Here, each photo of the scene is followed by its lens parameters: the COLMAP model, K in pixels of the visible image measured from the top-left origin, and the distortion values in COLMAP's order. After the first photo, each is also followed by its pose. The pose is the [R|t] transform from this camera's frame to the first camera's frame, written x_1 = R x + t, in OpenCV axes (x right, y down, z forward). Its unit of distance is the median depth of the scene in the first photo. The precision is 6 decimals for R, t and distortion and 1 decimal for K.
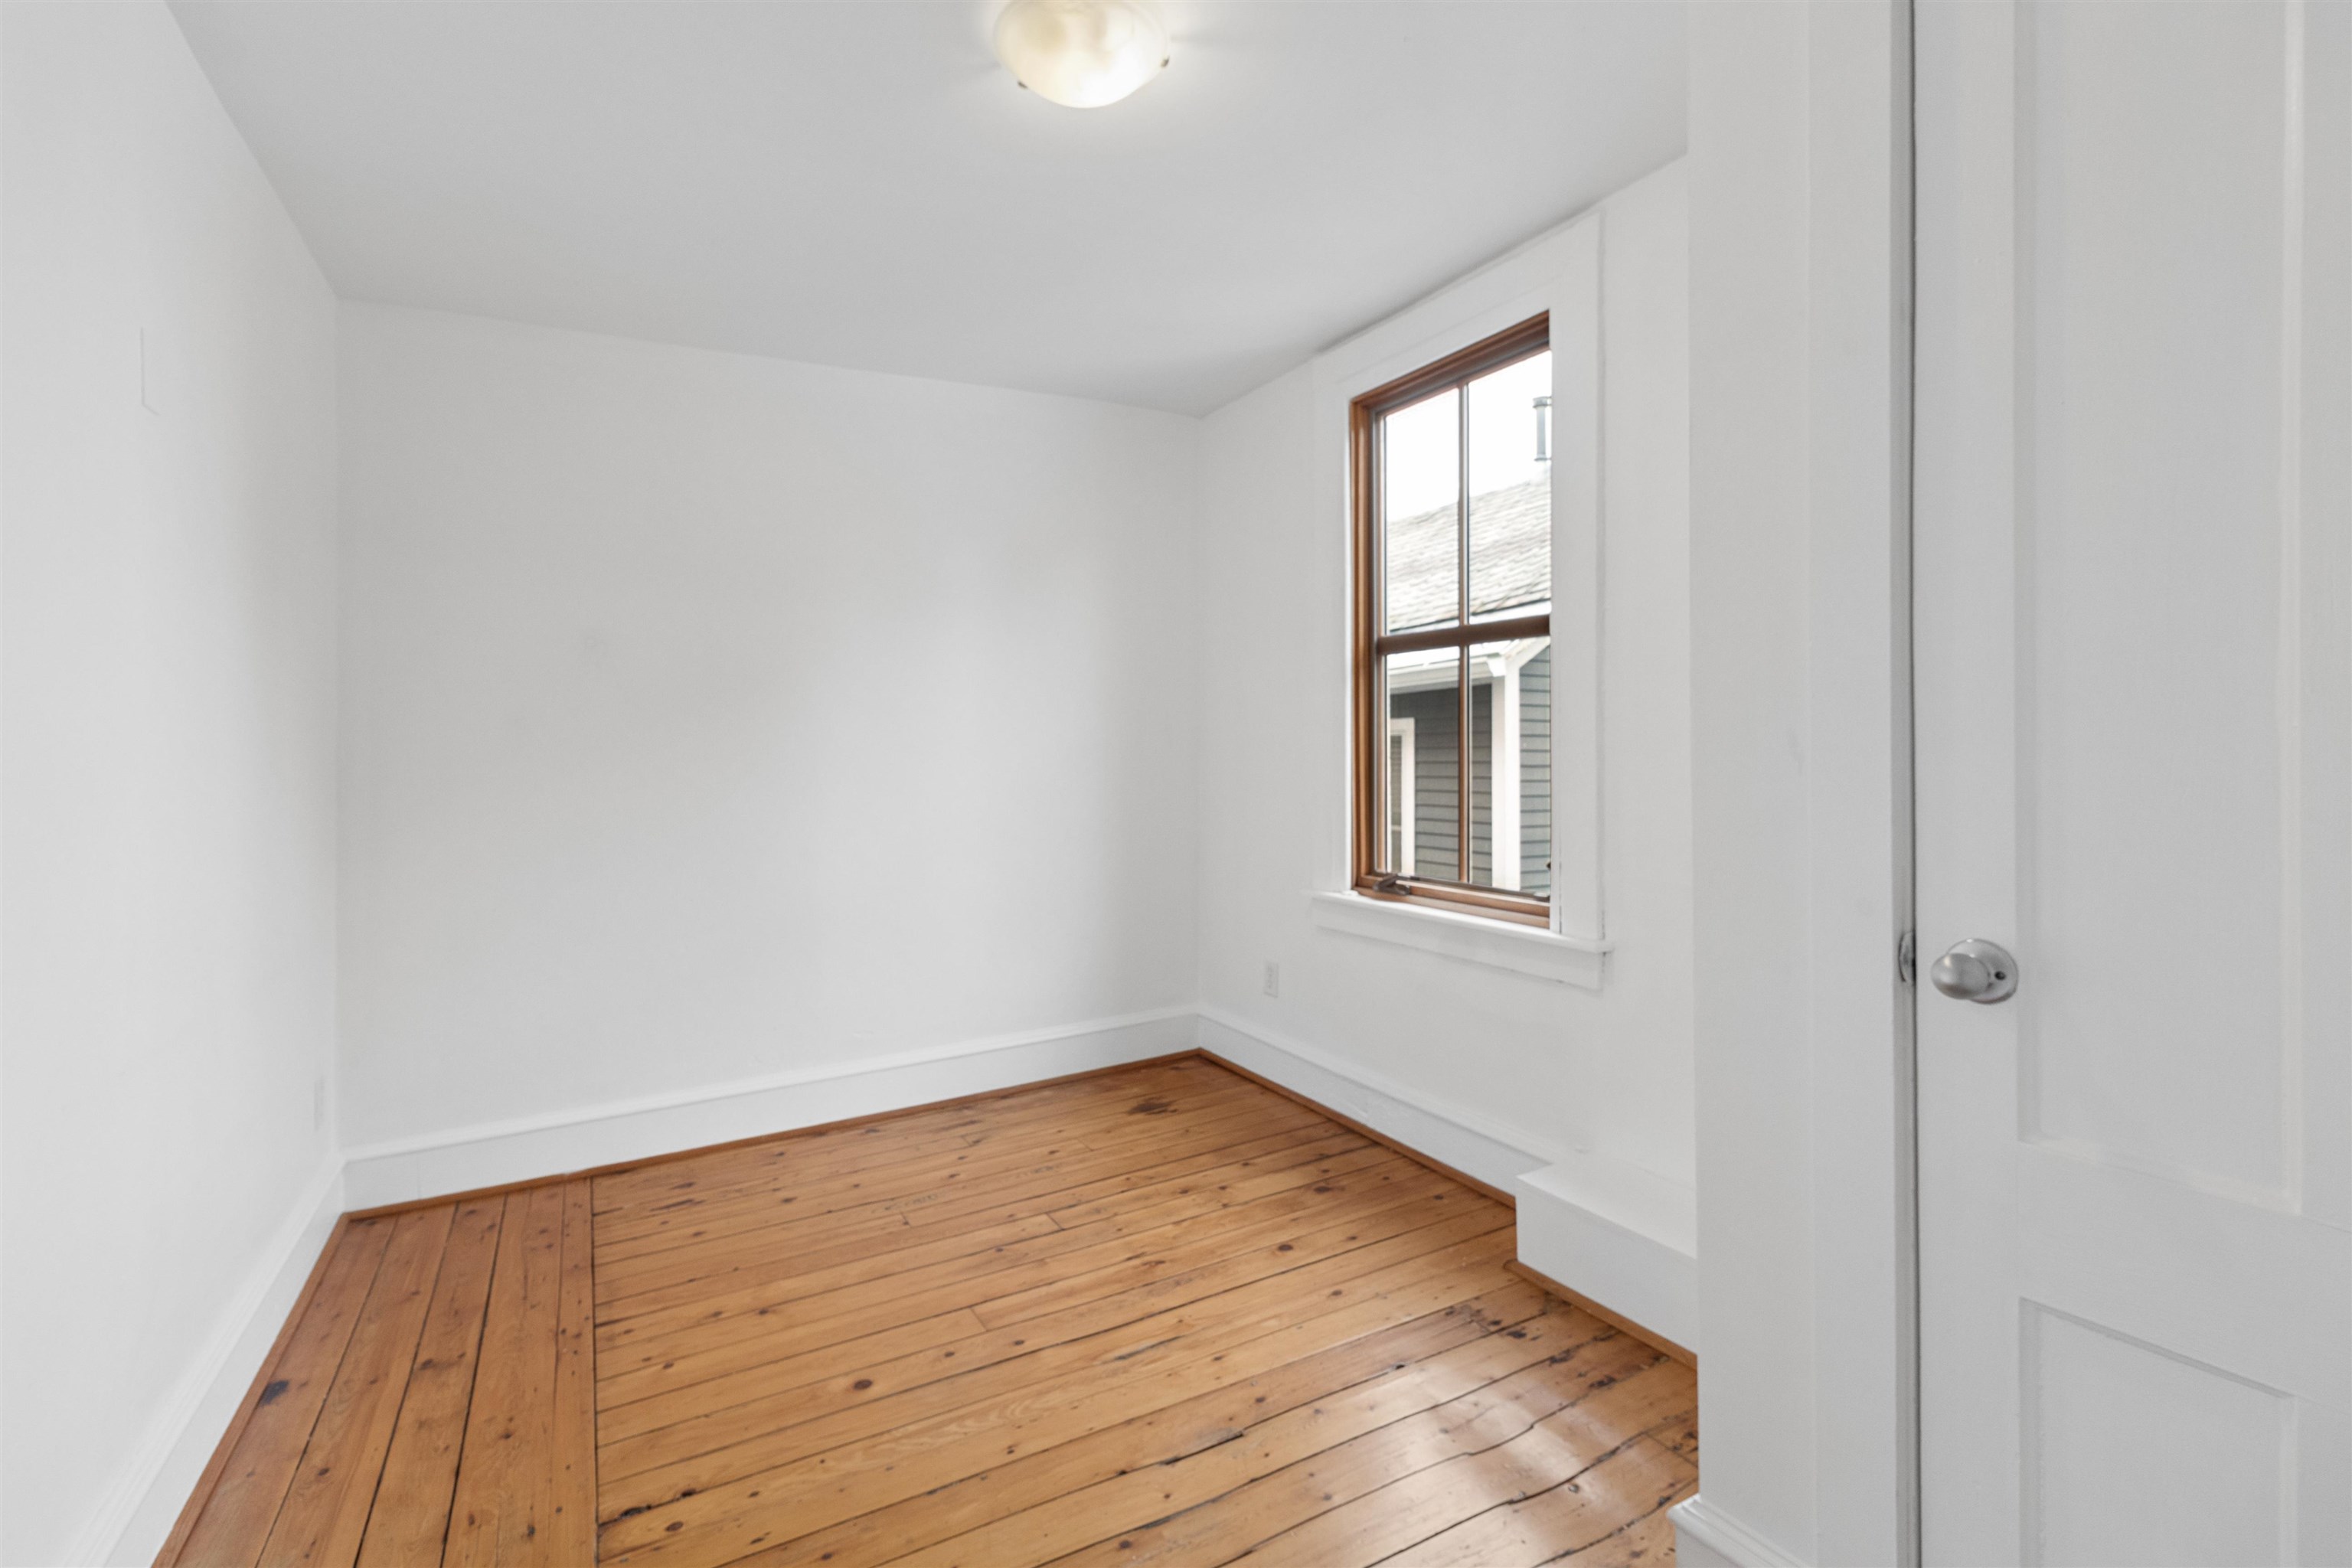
lens RADIAL K [[1108.6, 0, 1164.3], [0, 1108.6, 782.9], [0, 0, 1]] dist [0.002062, -0.000189]
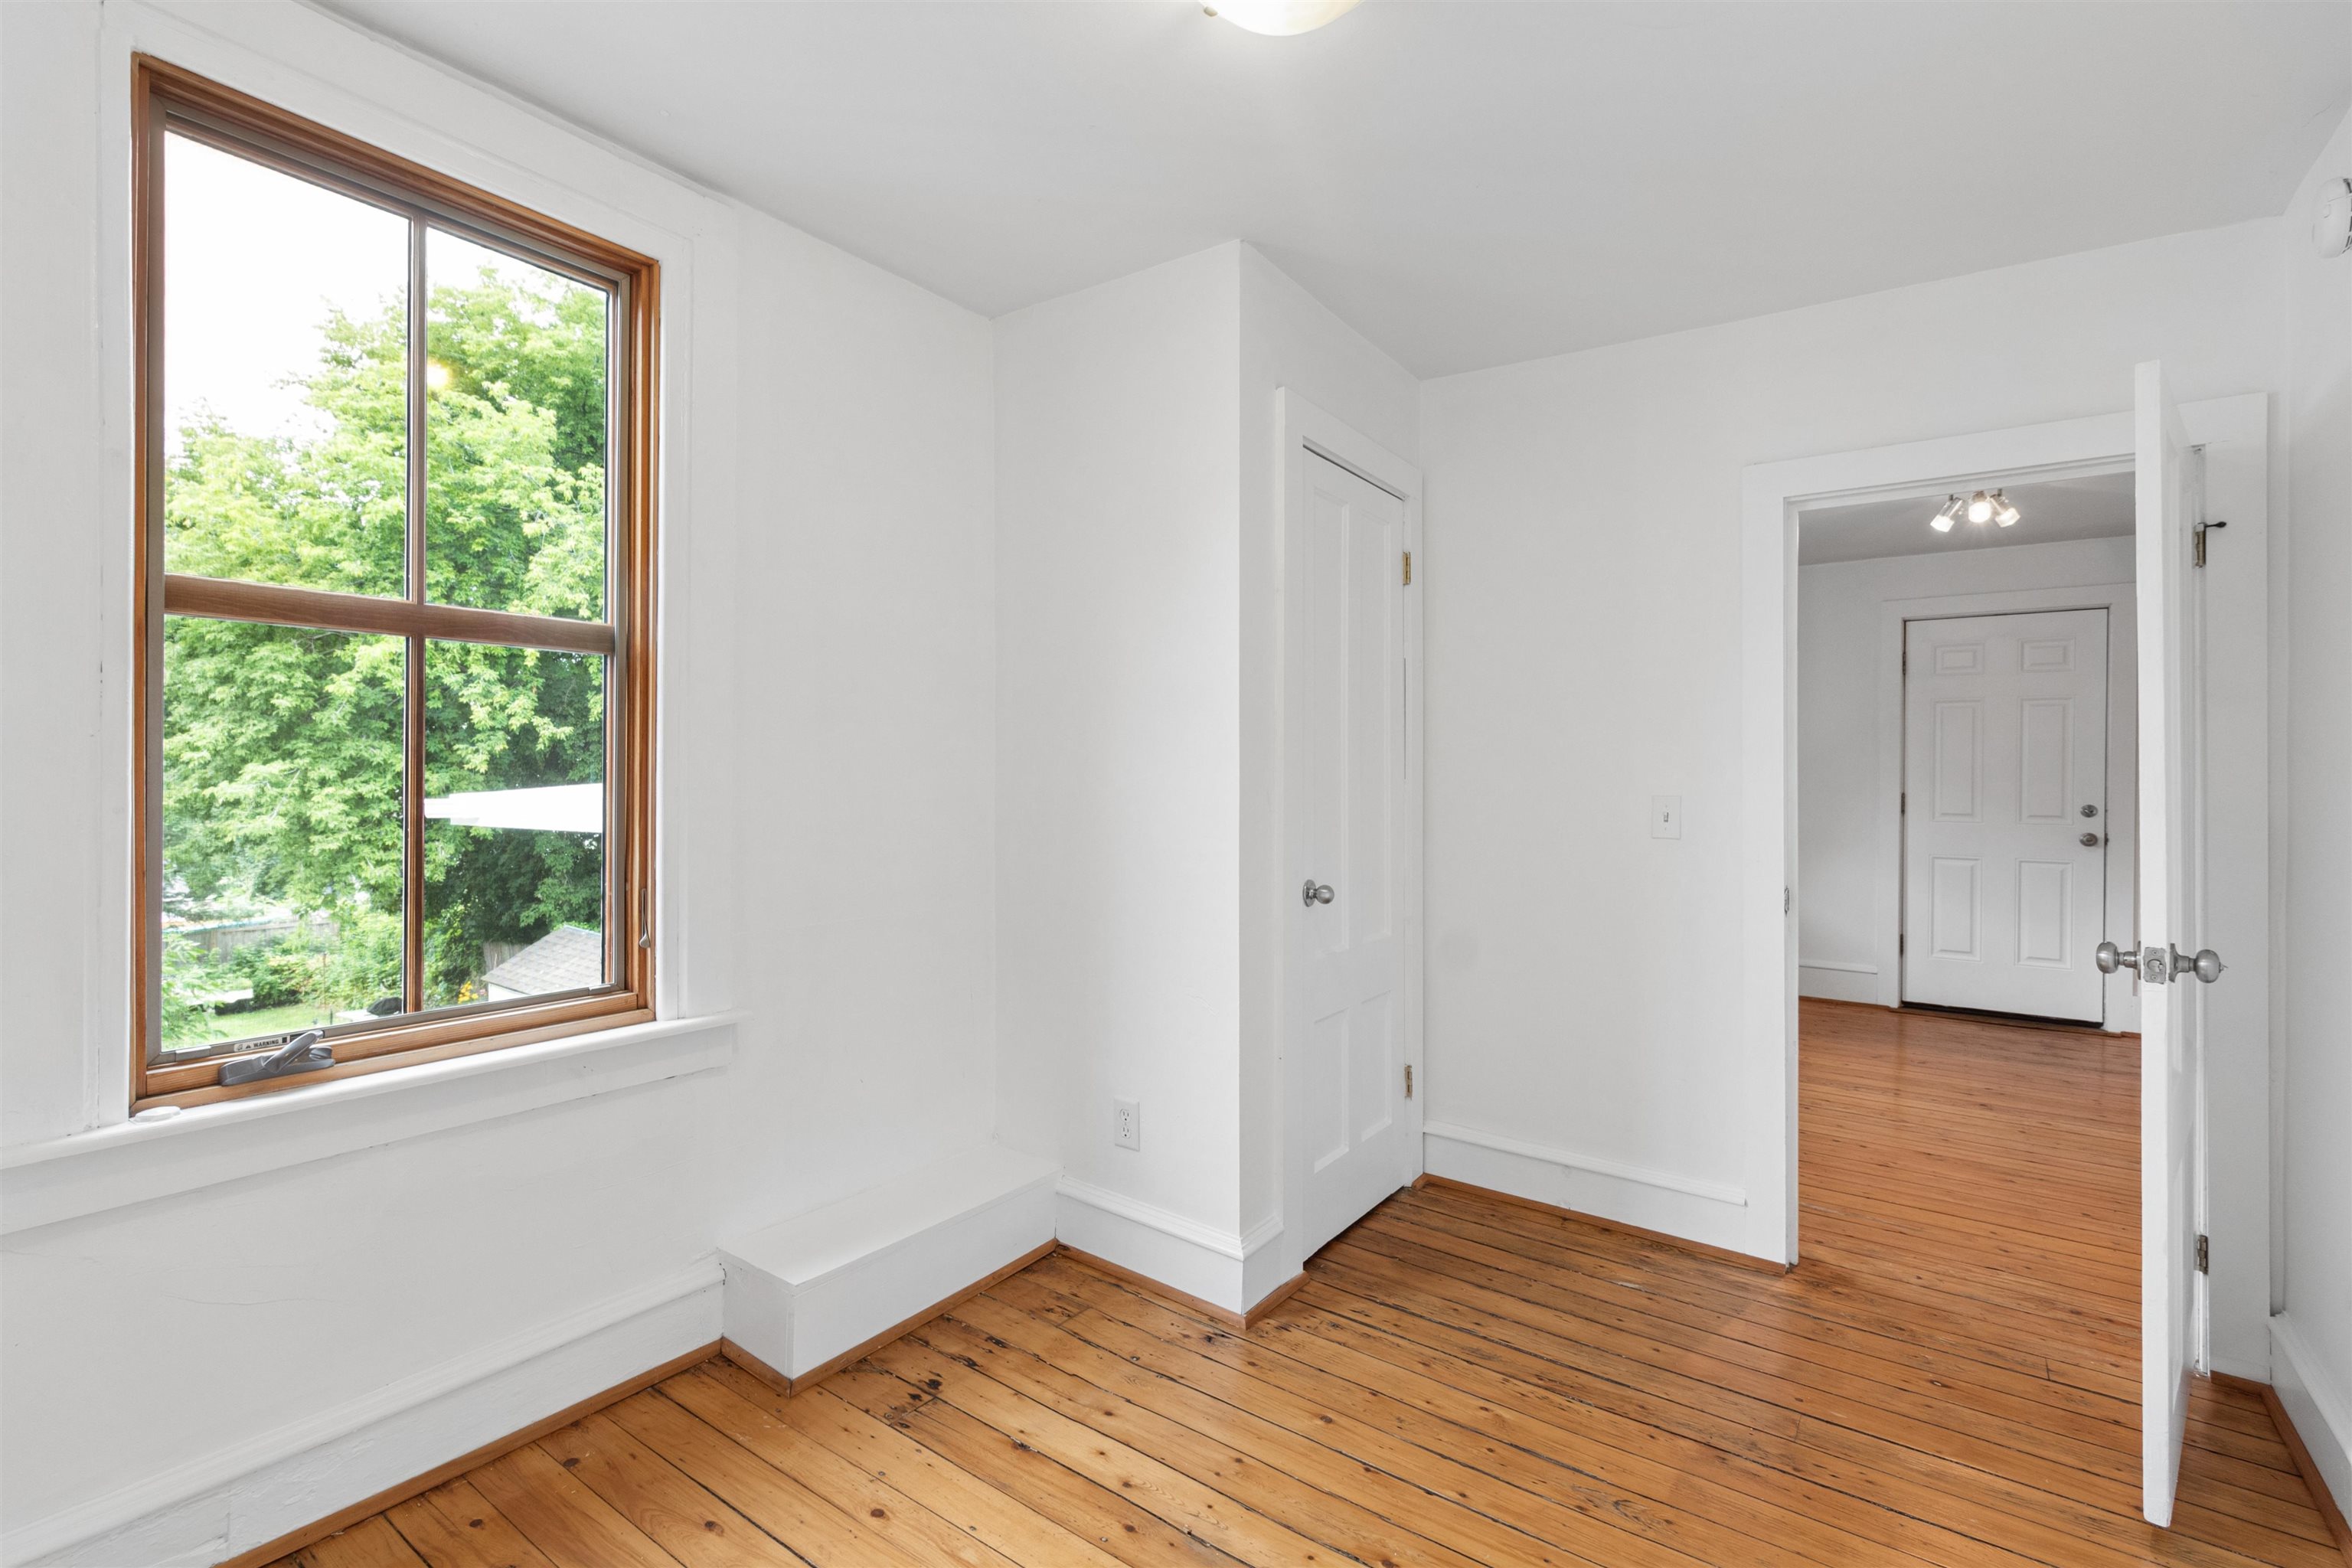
lens RADIAL K [[1108.6, 0, 1164.3], [0, 1108.6, 782.9], [0, 0, 1]] dist [0.002062, -0.000189]
pose [[-0.448208, -0.010764, 0.893865, -0.567671], [0.015188, 0.999691, 0.019654, -0.055004], [-0.893800, 0.022385, -0.447906, 1.061990]]
